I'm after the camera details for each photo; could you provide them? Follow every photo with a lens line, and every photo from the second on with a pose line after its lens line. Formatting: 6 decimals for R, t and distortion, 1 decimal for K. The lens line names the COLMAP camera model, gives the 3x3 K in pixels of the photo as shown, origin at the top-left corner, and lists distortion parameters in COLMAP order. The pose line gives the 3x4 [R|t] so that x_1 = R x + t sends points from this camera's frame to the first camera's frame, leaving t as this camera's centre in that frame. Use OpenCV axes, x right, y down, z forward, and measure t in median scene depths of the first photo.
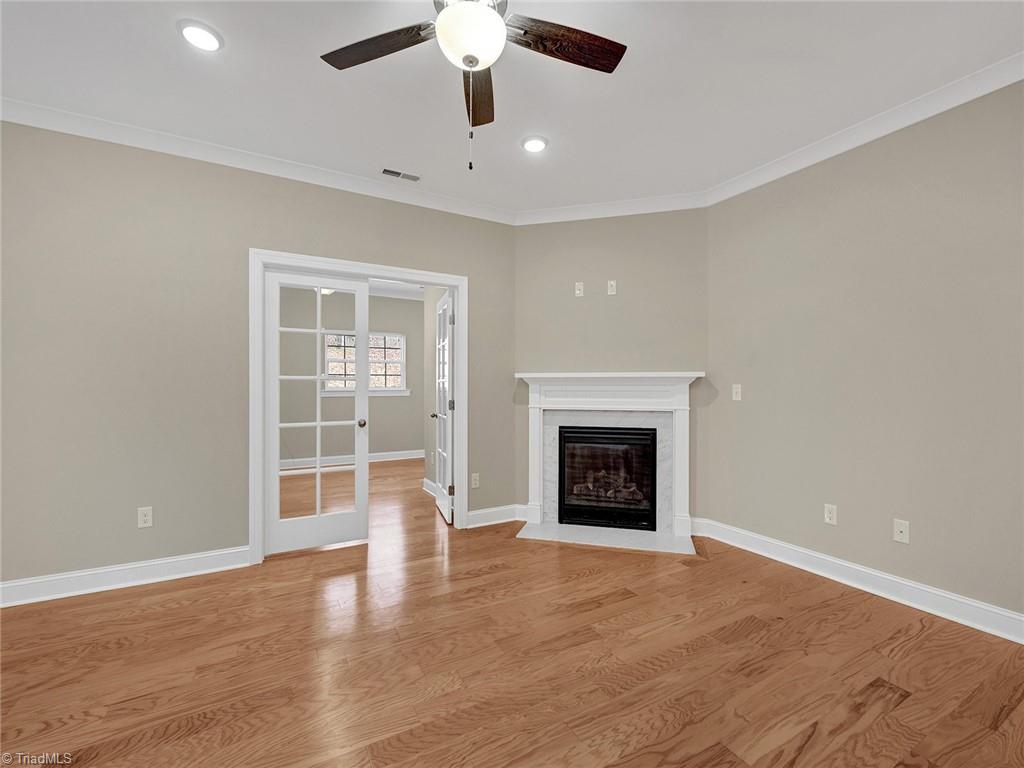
lens RADIAL K [[439.4, 0, 513.7], [0, 439.4, 387.6], [0, 0, 1]] dist [-0.002609, 0.000017]
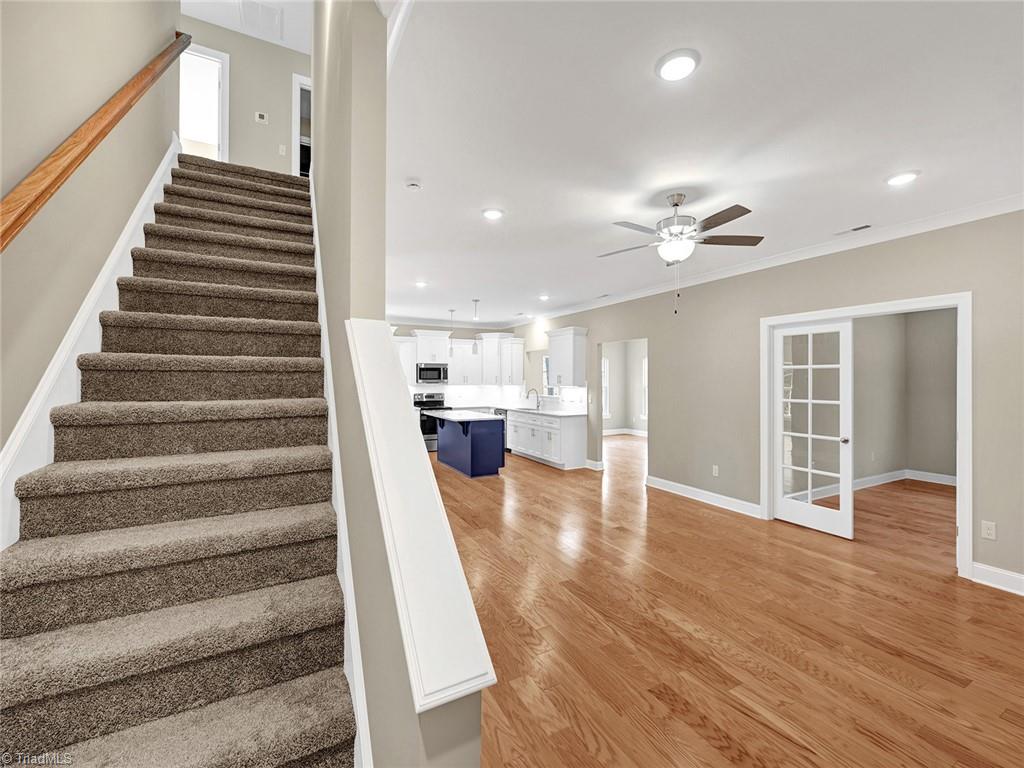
lens RADIAL K [[421.9, 0, 515.2], [0, 421.9, 382.1], [0, 0, 1]] dist [0.000992, -0.000010]
pose [[-0.017287, 0.003848, -0.999843, 0.762690], [-0.004605, 0.999982, 0.003929, -0.072257], [0.999840, 0.004672, -0.017269, 0.113584]]
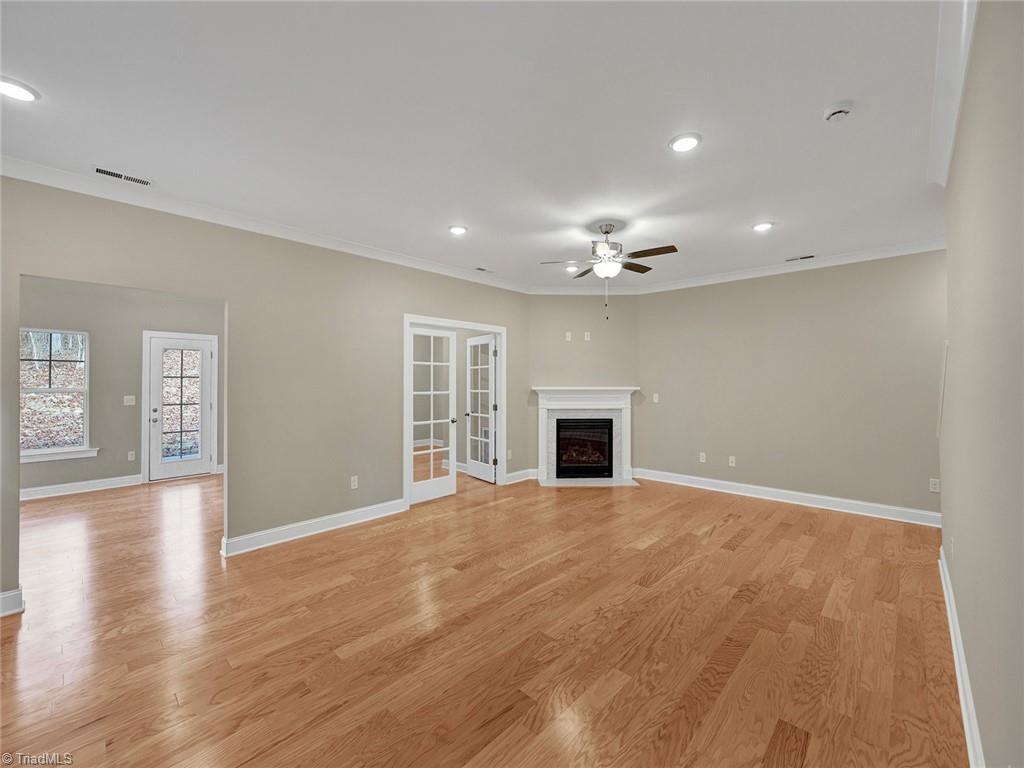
lens RADIAL K [[421.9, 0, 515.2], [0, 421.9, 382.1], [0, 0, 1]] dist [0.000992, -0.000010]
pose [[0.953570, -0.002202, 0.301163, -0.550292], [0.003202, 0.999991, -0.002829, -0.048943], [-0.301154, 0.003662, 0.953568, -0.484356]]
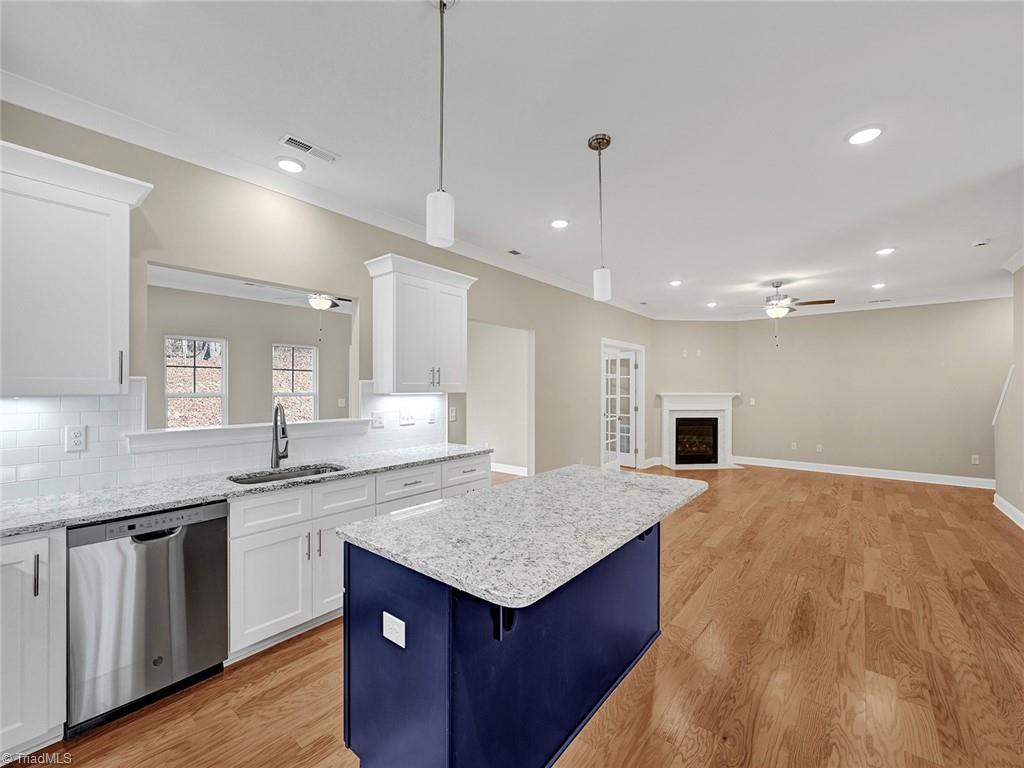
lens RADIAL K [[422.2, 0, 513.7], [0, 422.2, 390.0], [0, 0, 1]] dist [0.000446, 0.000200]
pose [[0.931973, -0.001044, 0.362527, -1.428026], [0.000738, 0.999999, 0.000985, -0.050563], [-0.362528, -0.000650, 0.931973, -0.631472]]
